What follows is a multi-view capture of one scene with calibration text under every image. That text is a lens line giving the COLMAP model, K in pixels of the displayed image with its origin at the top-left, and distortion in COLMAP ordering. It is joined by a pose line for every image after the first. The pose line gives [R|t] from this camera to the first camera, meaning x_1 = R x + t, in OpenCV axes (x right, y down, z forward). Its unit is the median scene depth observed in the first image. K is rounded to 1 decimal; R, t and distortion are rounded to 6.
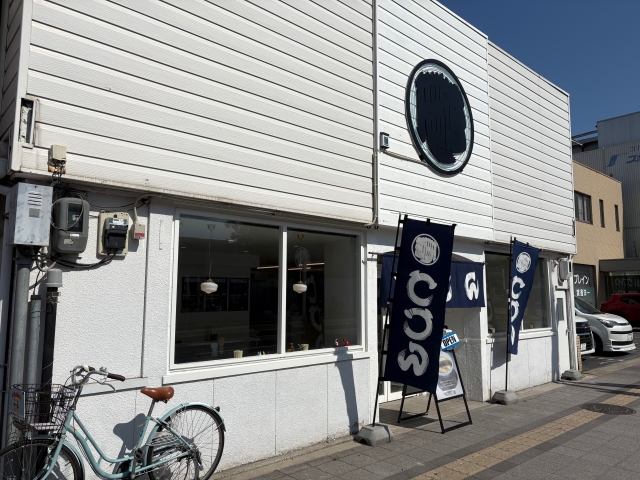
lens RADIAL K [[539.3, 0, 319.7], [0, 539.3, 231.3], [0, 0, 1]] dist [0.009987, 0.003704]
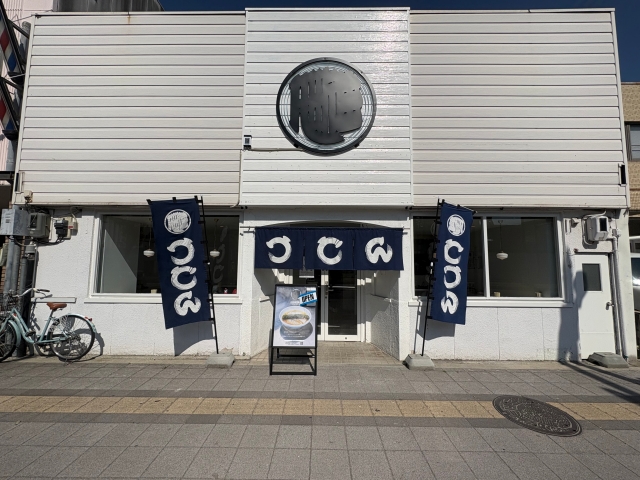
lens RADIAL K [[258.2, 0, 320.0], [0, 258.2, 240.0], [0, 0, 1]] dist [-0.000689, -0.000393]
pose [[0.696816, -0.048551, -0.715604, 0.573585], [0.077635, 0.996950, 0.007958, 0.068200], [0.713036, -0.061101, 0.698460, 0.564321]]
